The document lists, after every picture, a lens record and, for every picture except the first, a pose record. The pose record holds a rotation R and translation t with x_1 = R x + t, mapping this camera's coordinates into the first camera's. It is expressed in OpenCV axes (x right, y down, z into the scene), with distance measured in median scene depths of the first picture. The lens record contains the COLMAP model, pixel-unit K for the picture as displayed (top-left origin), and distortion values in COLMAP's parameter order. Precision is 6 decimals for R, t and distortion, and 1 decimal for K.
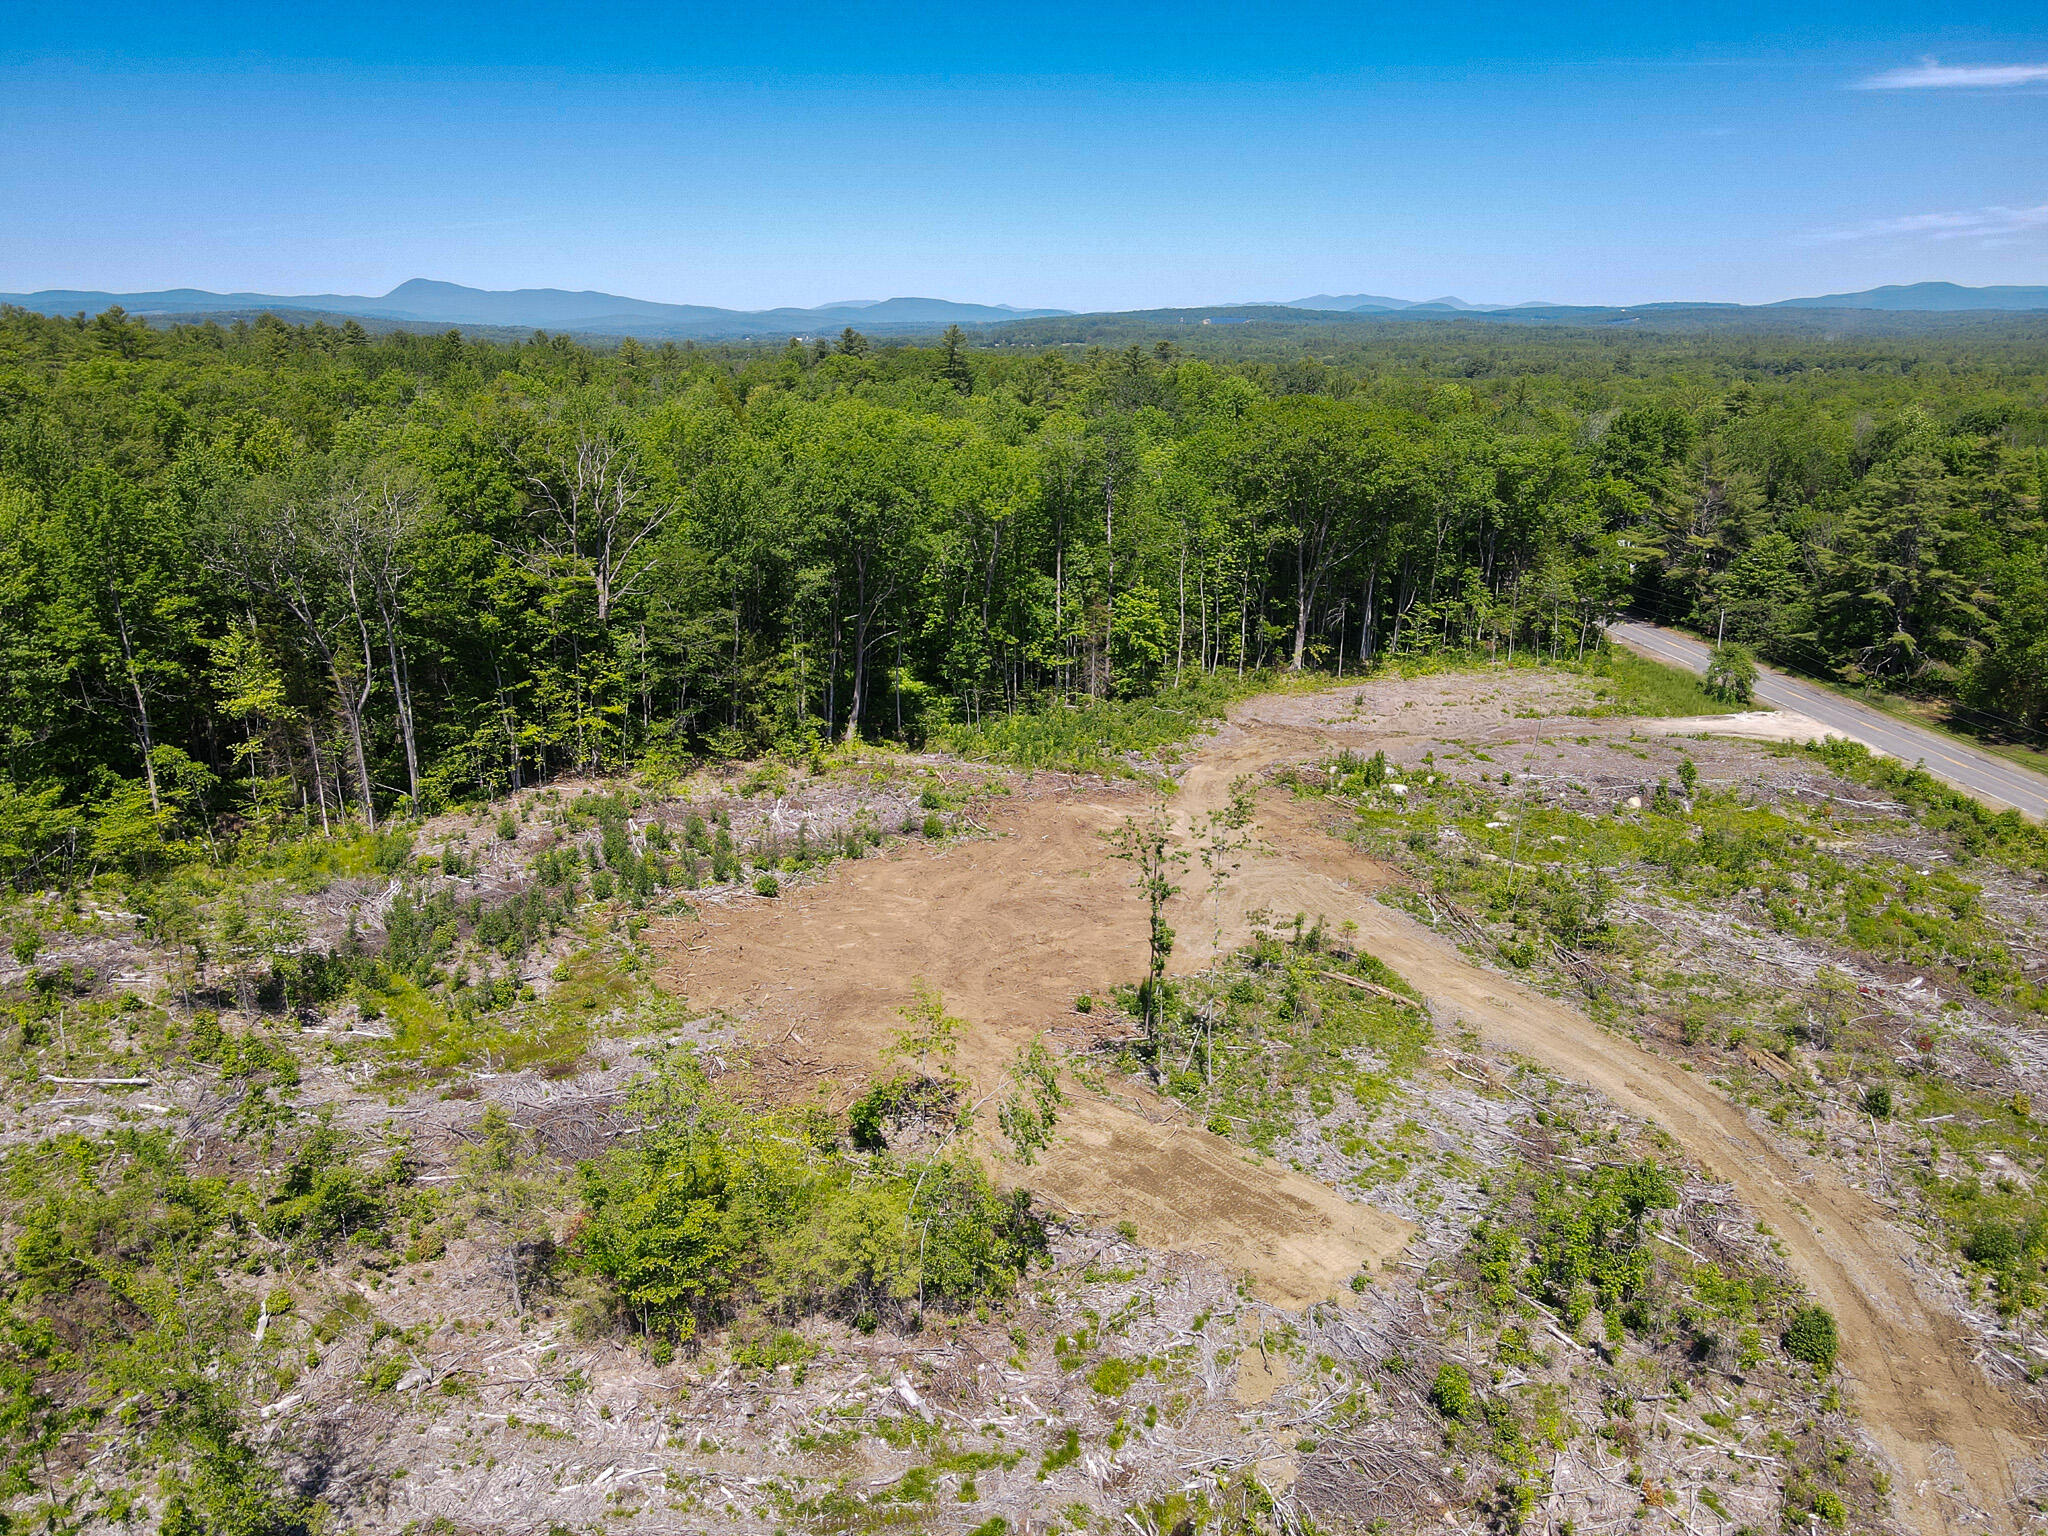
lens RADIAL K [[1505.2, 0, 1014.4], [0, 1505.2, 772.5], [0, 0, 1]] dist [-0.023659, 0.041314]
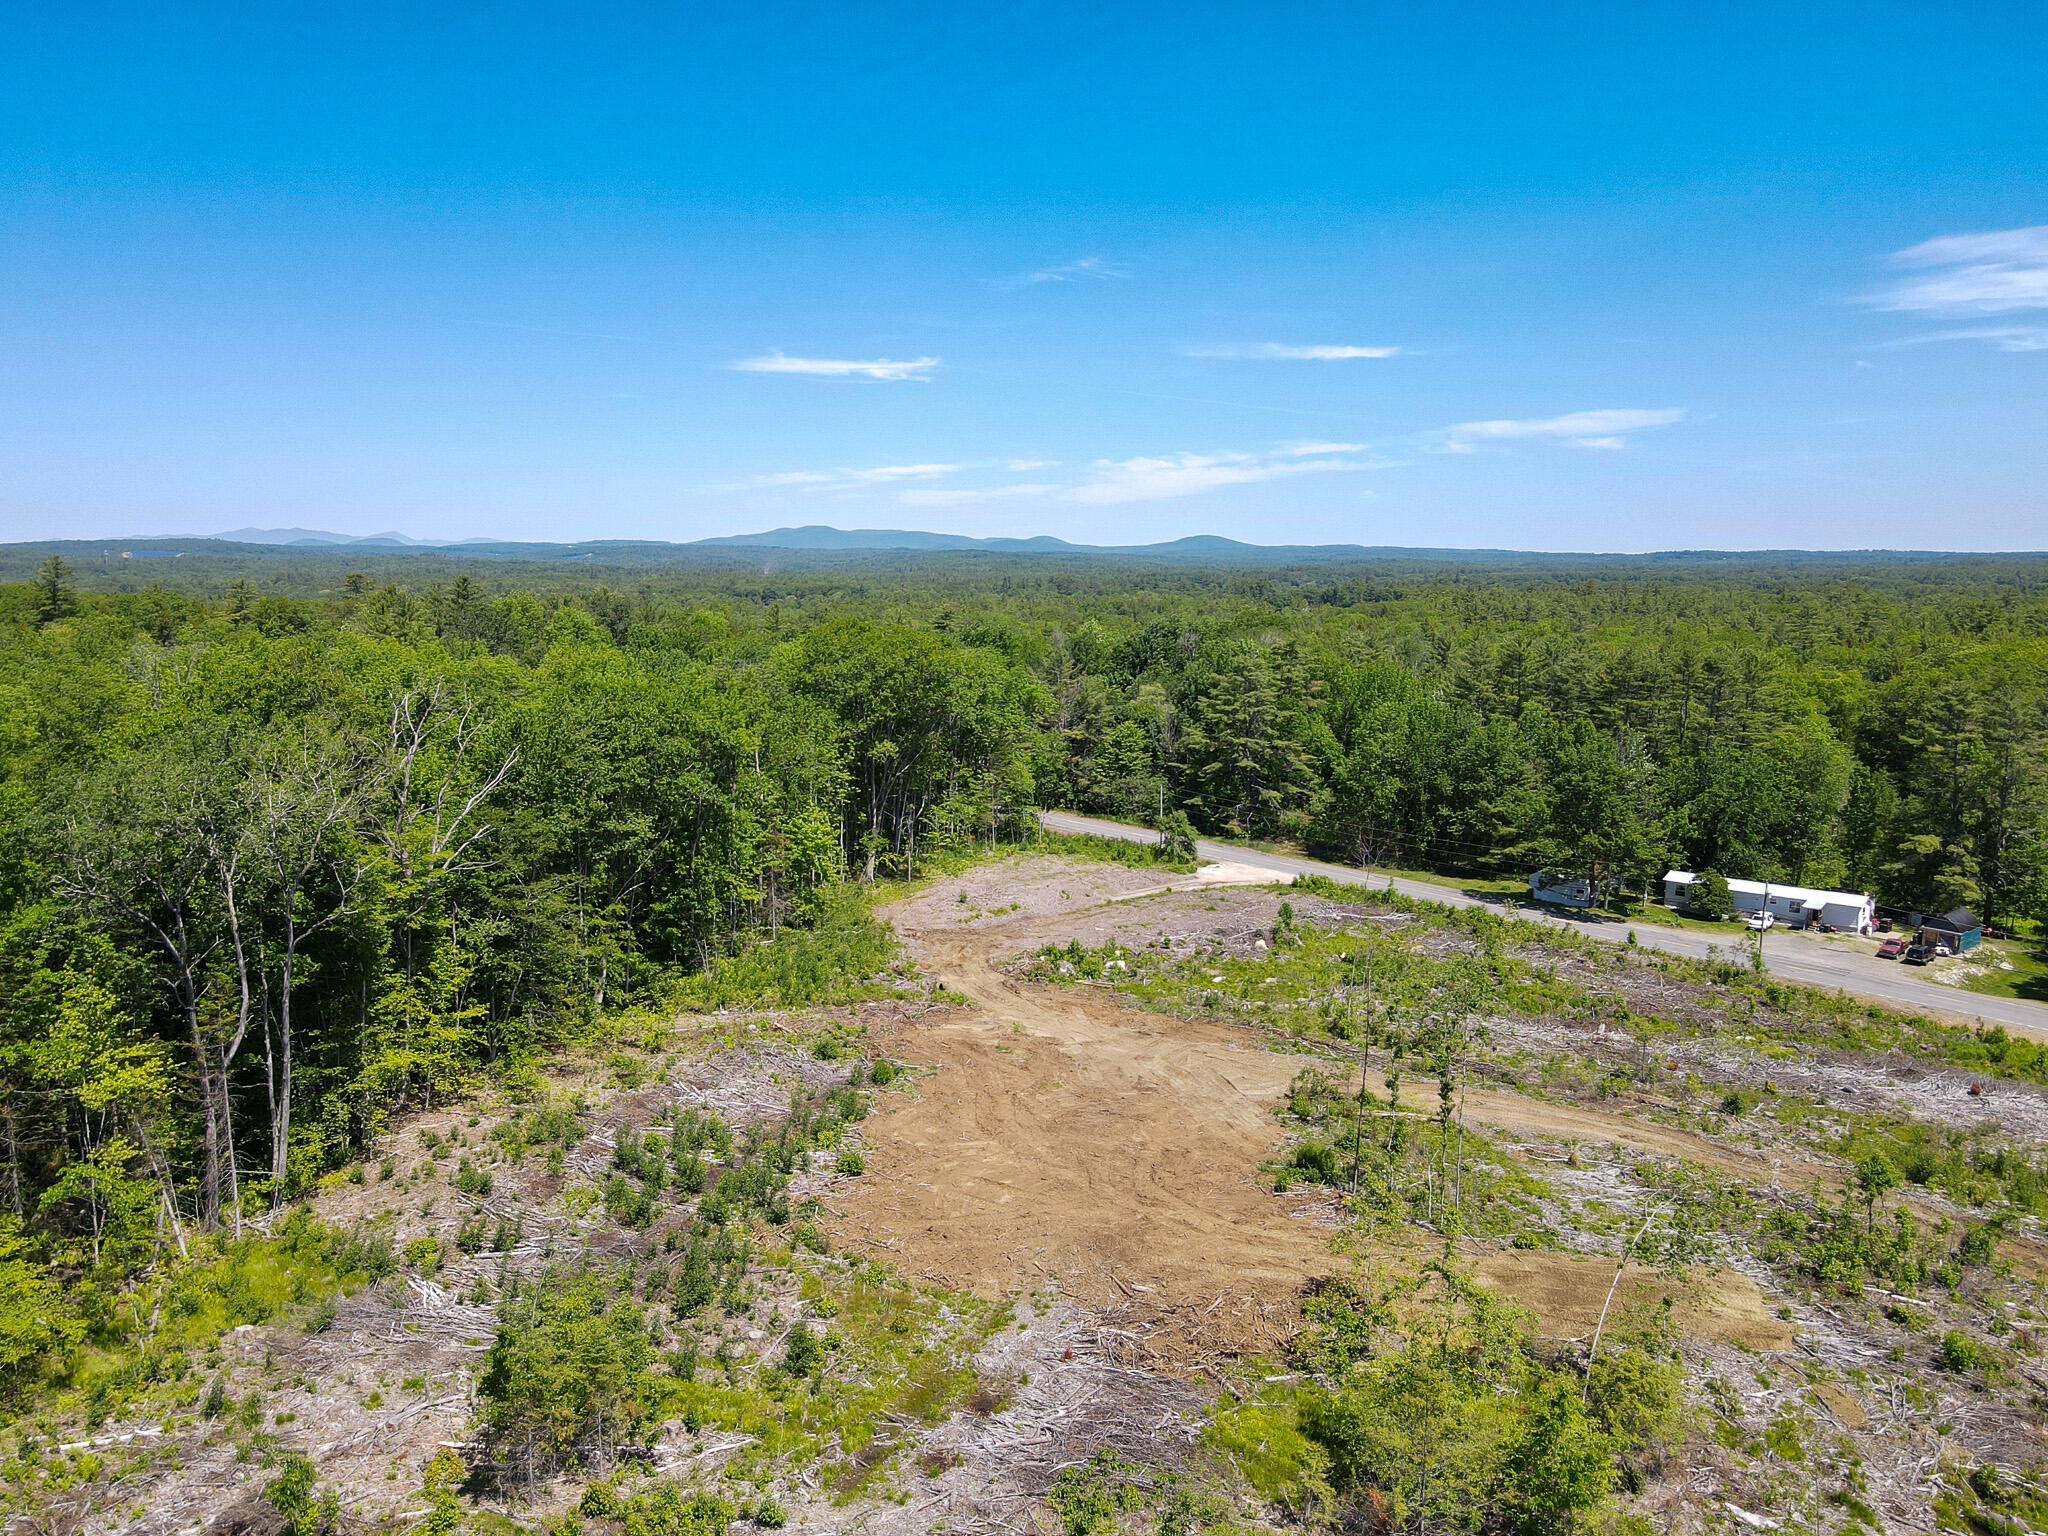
lens RADIAL K [[1505.2, 0, 1014.4], [0, 1505.2, 772.5], [0, 0, 1]] dist [-0.023659, 0.041314]
pose [[0.790998, -0.082812, 0.606188, -0.391095], [0.171703, 0.981026, -0.090032, -0.034505], [-0.587231, 0.175300, 0.790209, 0.134690]]
